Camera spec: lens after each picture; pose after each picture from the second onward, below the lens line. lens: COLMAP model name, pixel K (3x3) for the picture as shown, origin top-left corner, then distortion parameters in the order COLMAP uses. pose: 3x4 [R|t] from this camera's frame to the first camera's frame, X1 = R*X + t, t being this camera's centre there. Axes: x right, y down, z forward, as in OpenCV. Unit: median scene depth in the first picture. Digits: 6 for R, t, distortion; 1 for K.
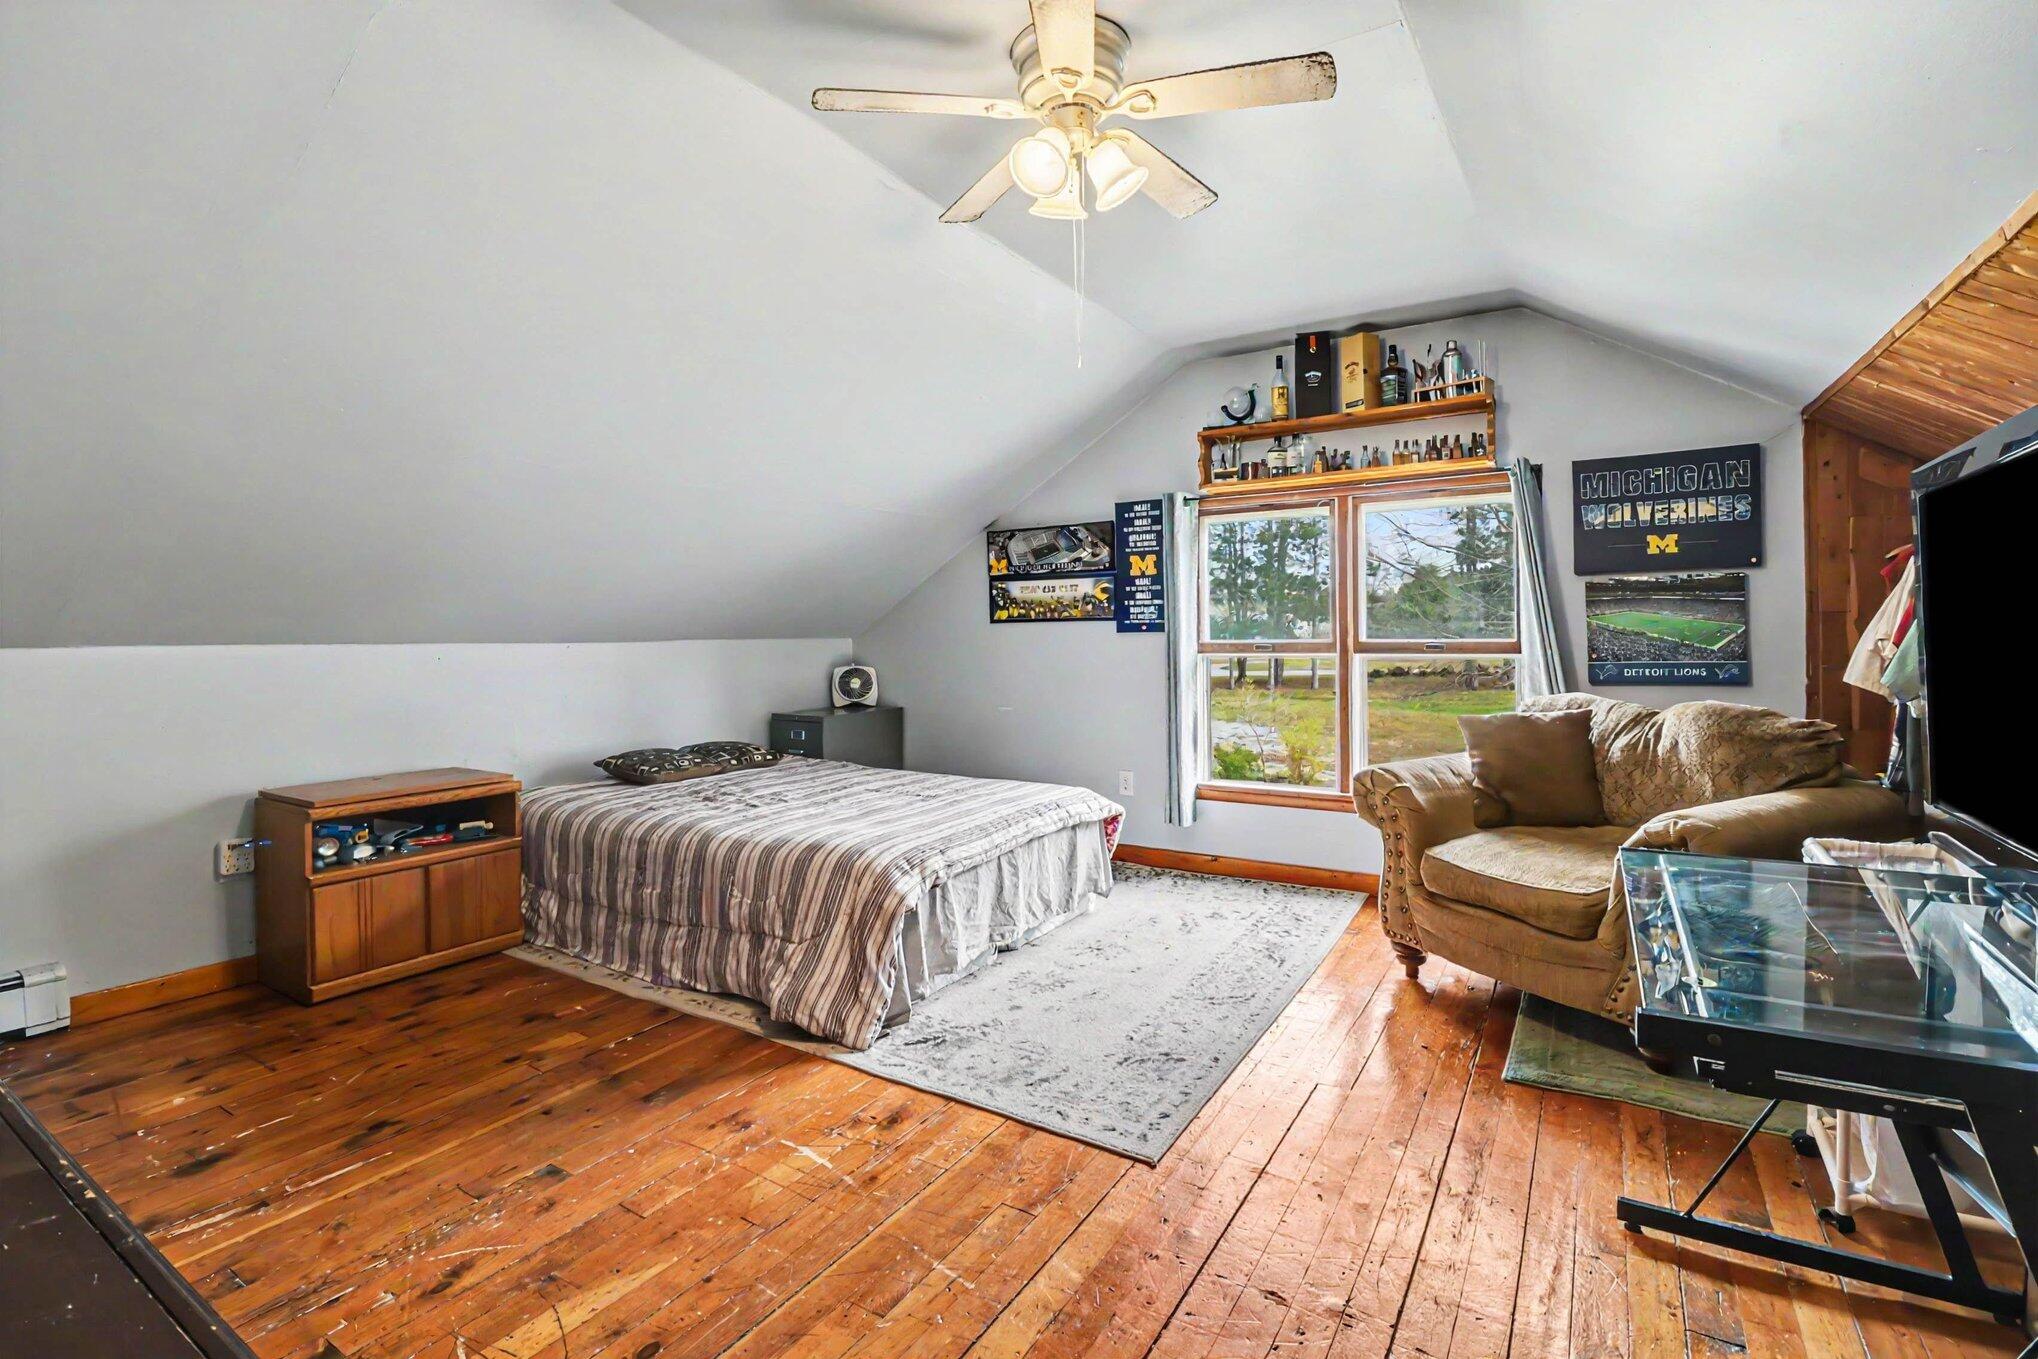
lens RADIAL K [[943.6, 0, 1029.7], [0, 943.6, 624.1], [0, 0, 1]] dist [0.000491, -0.007506]
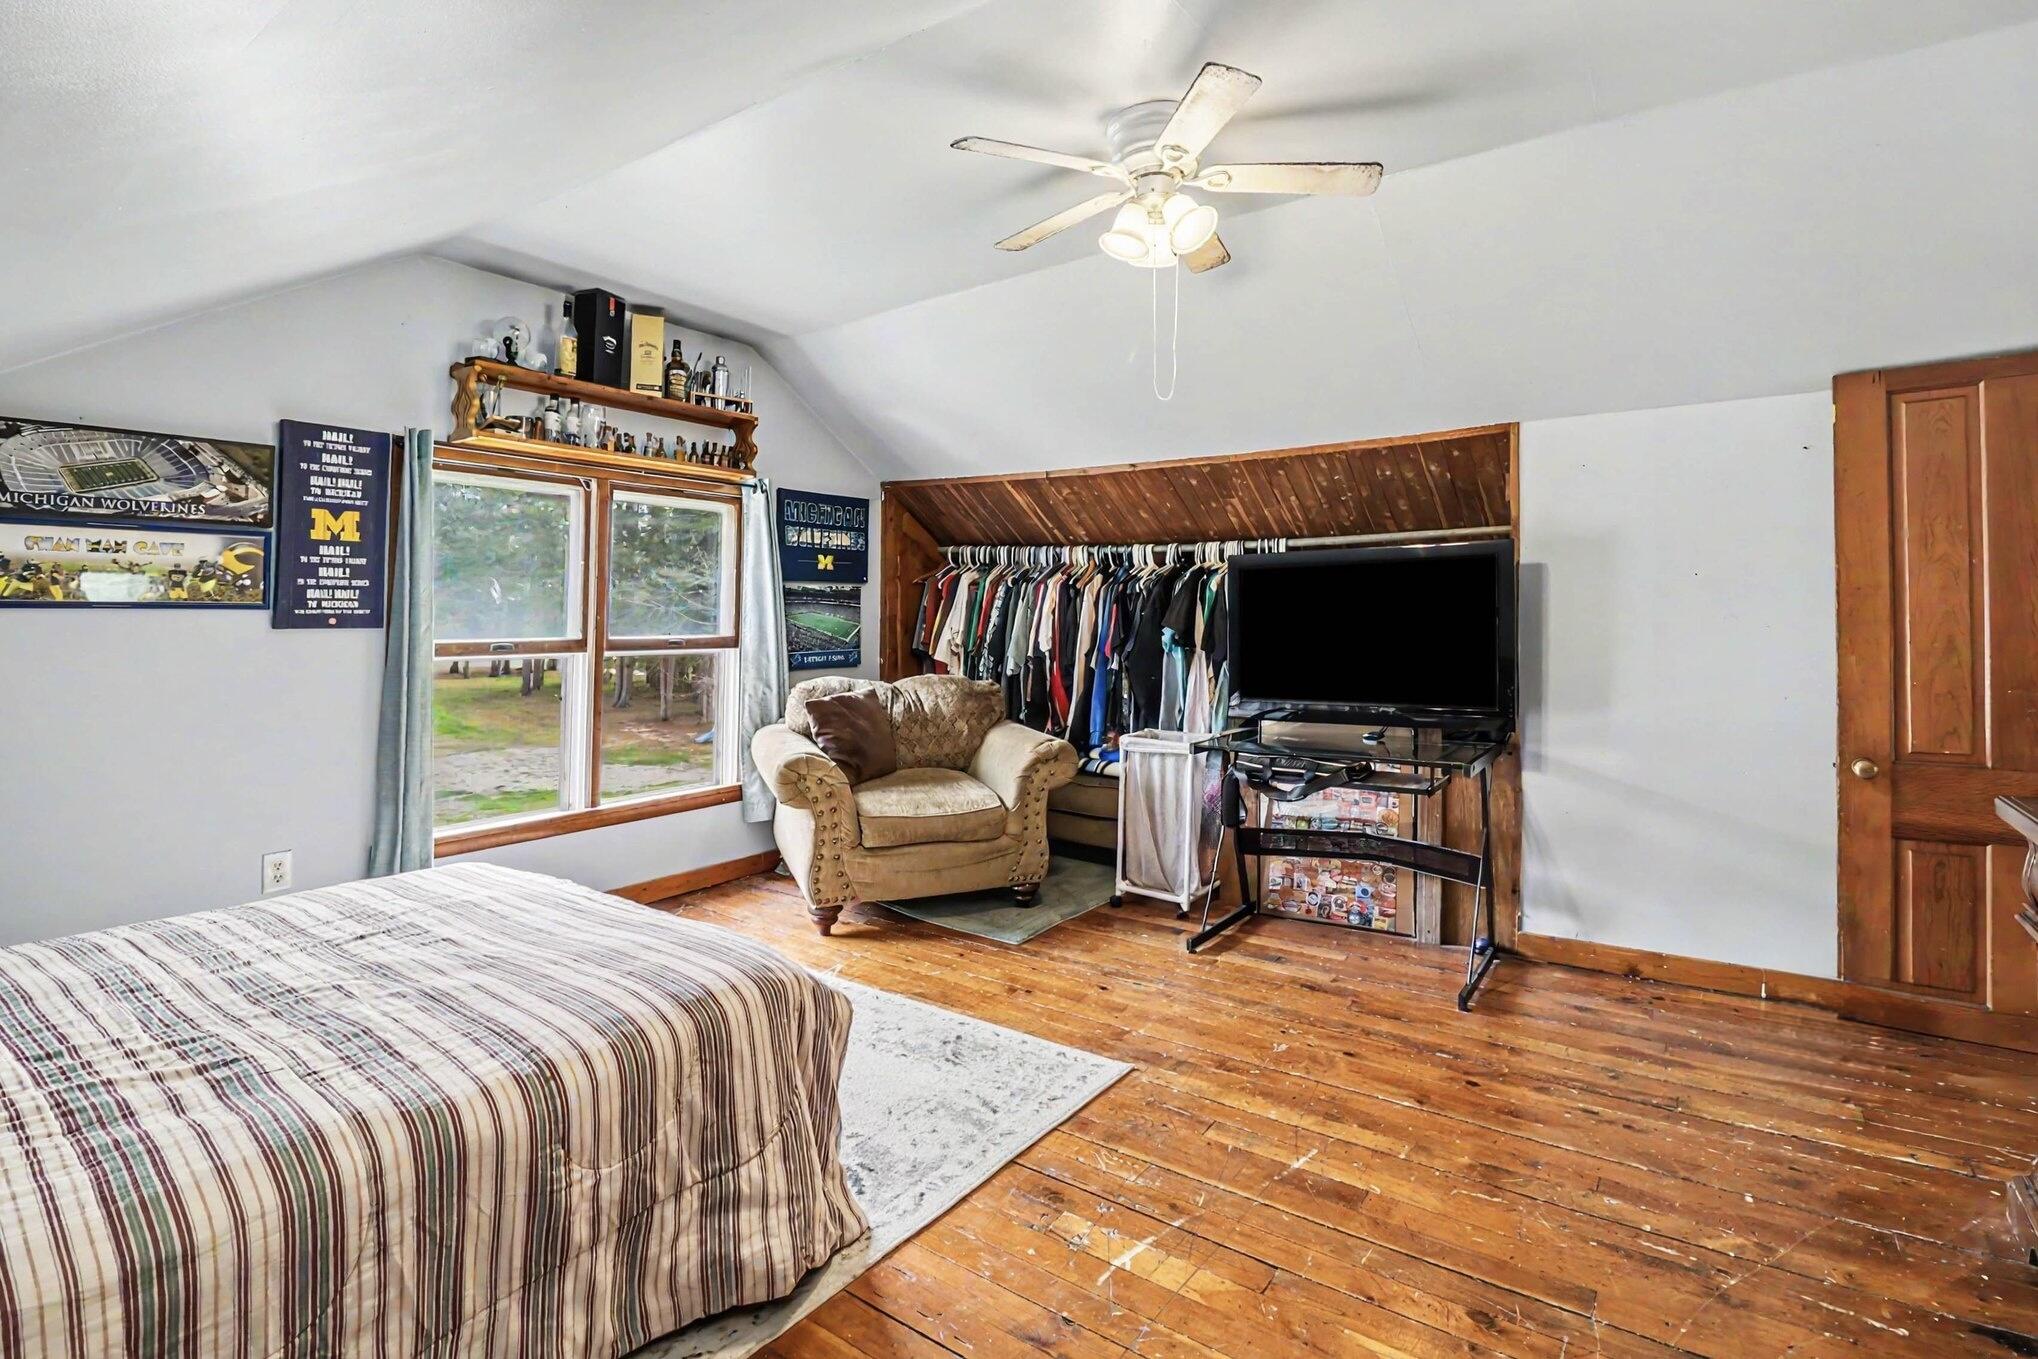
lens RADIAL K [[943.6, 0, 1029.7], [0, 943.6, 624.1], [0, 0, 1]] dist [0.000491, -0.007506]
pose [[0.072892, 0.002516, 0.997337, -0.527165], [-0.012454, 0.999921, -0.001612, 0.000869], [-0.997262, -0.012304, 0.072918, 0.505800]]
